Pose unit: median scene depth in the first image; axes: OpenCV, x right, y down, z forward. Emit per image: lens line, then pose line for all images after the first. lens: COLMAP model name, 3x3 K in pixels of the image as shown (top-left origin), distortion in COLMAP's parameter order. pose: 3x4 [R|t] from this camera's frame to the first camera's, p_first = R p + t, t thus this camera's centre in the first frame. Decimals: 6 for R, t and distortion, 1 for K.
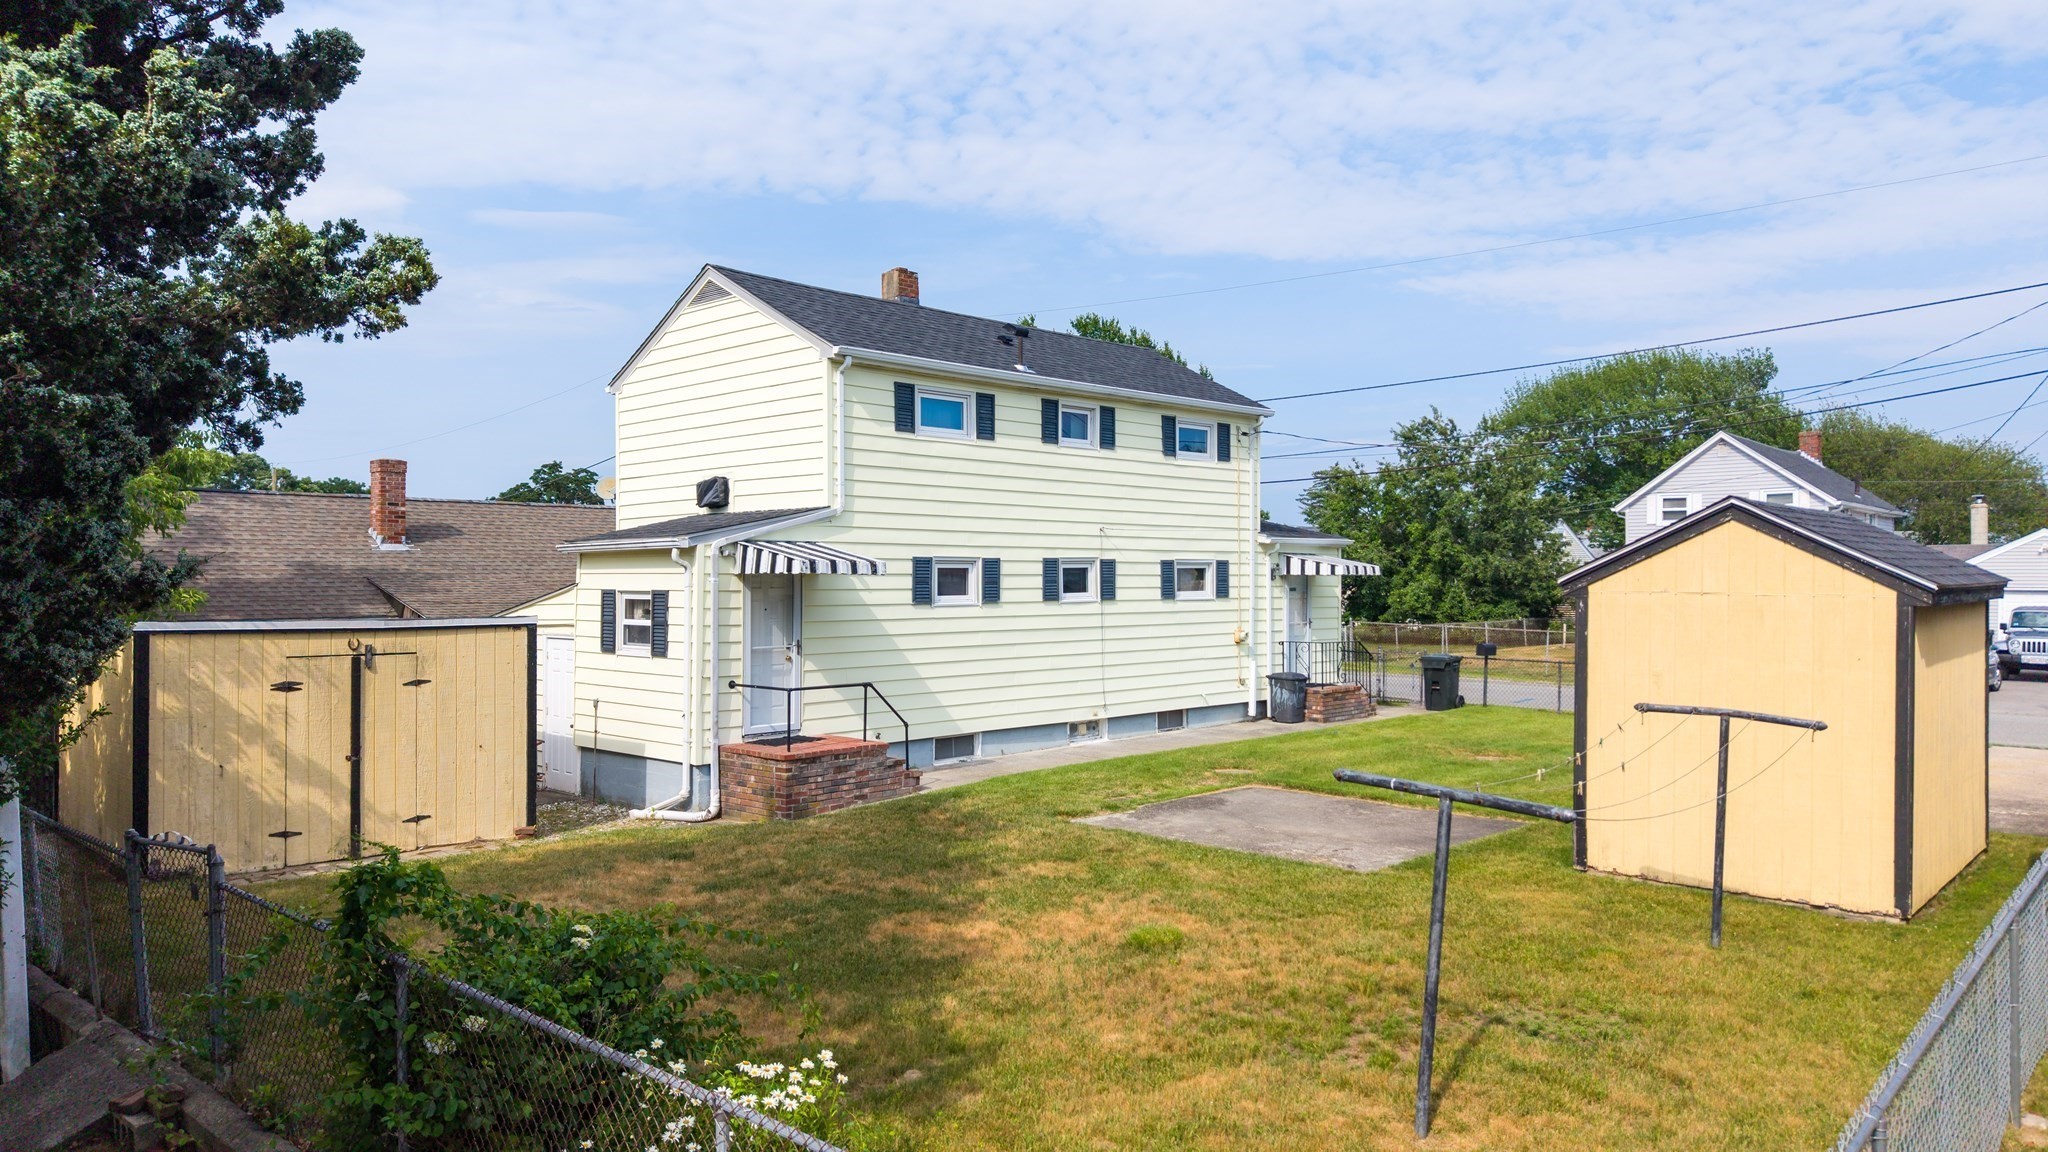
lens RADIAL K [[1369.1, 0, 1024.0], [0, 1369.1, 576.0], [0, 0, 1]] dist [0.037992, -0.064418]
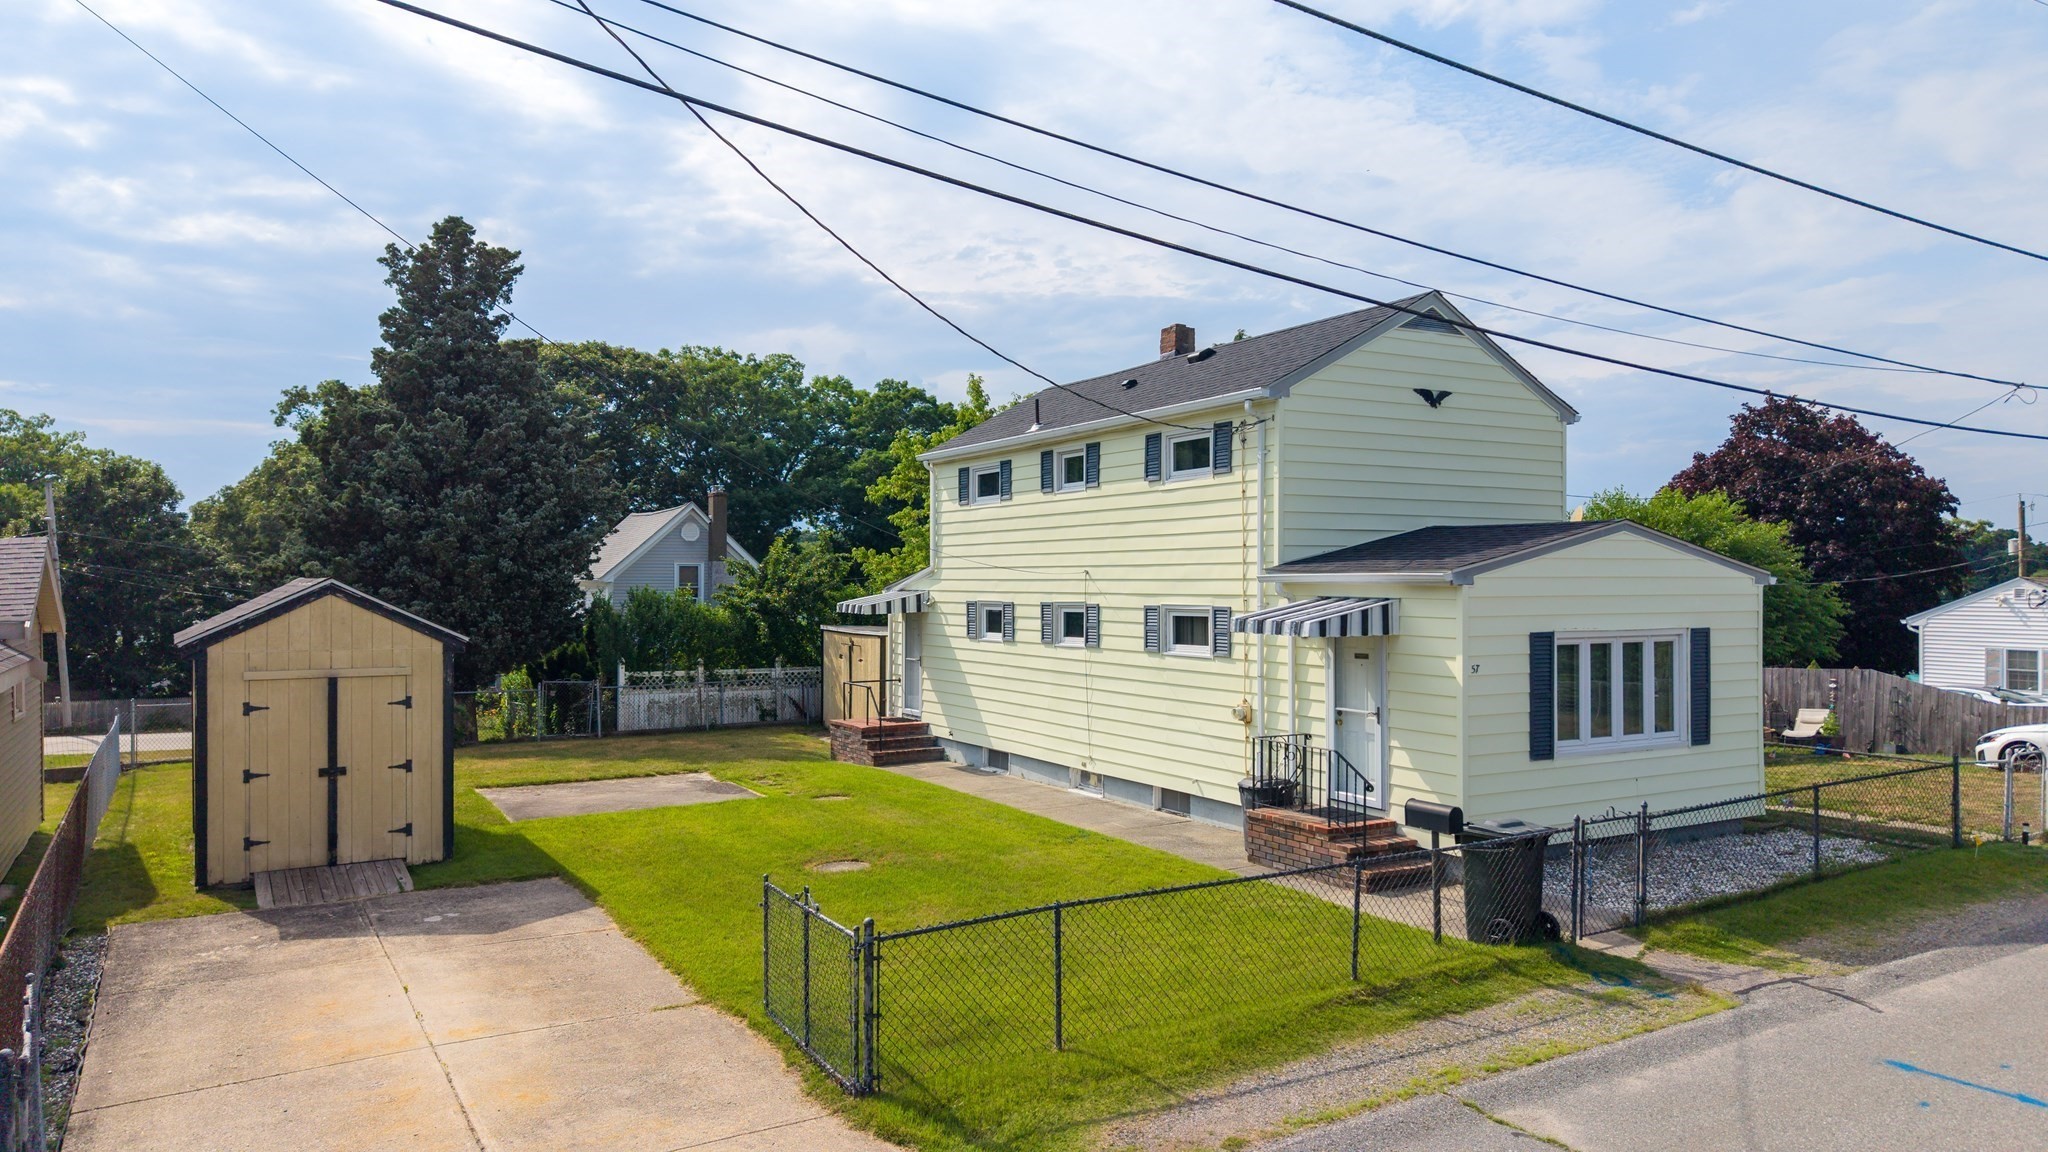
lens RADIAL K [[1369.1, 0, 1024.0], [0, 1369.1, 576.0], [0, 0, 1]] dist [0.037992, -0.064418]
pose [[-0.288077, -0.010821, -0.957546, 0.986254], [-0.008773, 0.999924, -0.008660, -0.023077], [0.957567, 0.005905, -0.288150, 1.236827]]
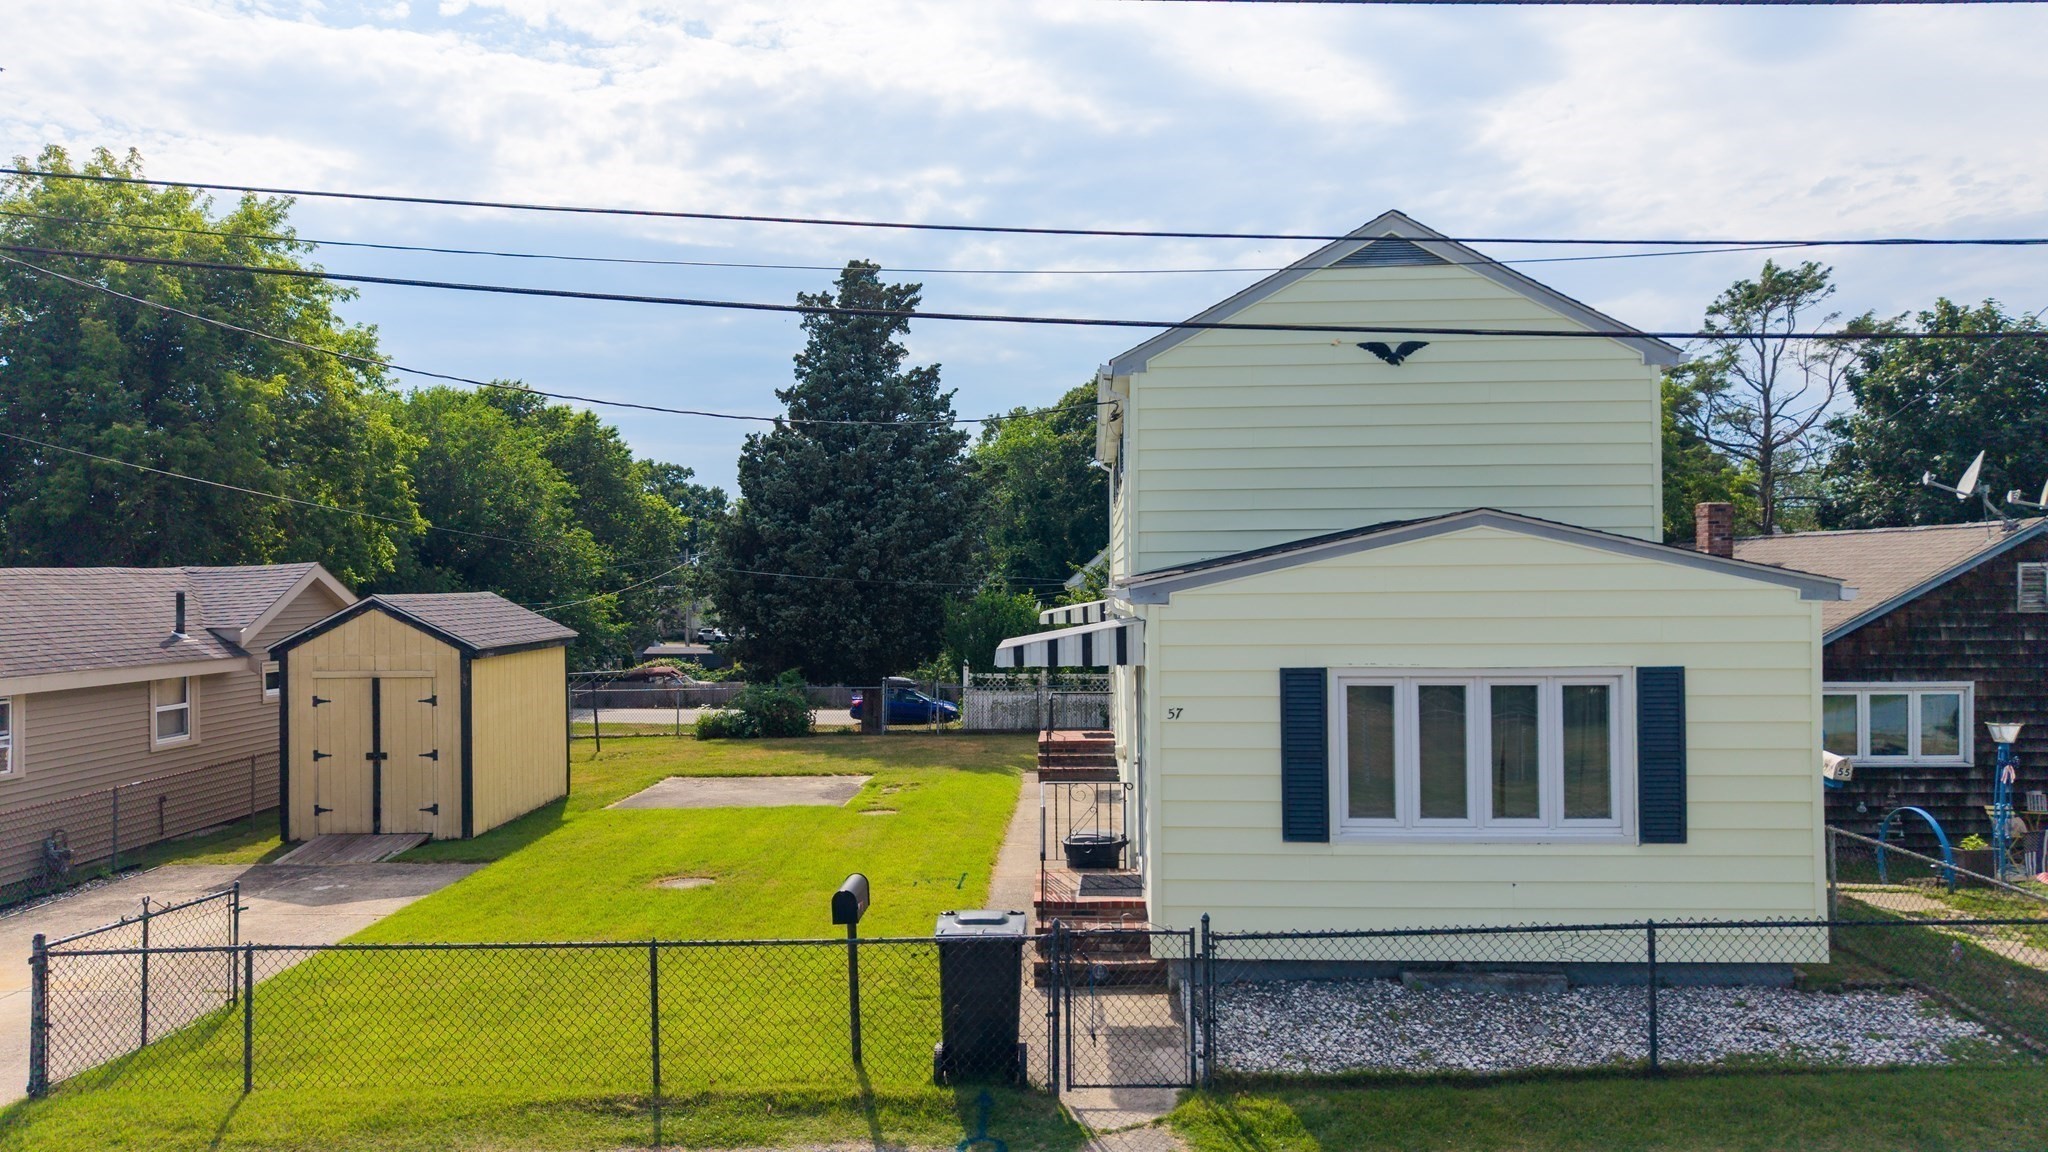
lens RADIAL K [[1369.1, 0, 1024.0], [0, 1369.1, 576.0], [0, 0, 1]] dist [0.037992, -0.064418]
pose [[-0.759755, -0.003528, -0.650200, 0.665464], [-0.002133, 0.999993, -0.002933, -0.035103], [0.650206, -0.000841, -0.759757, 1.594901]]
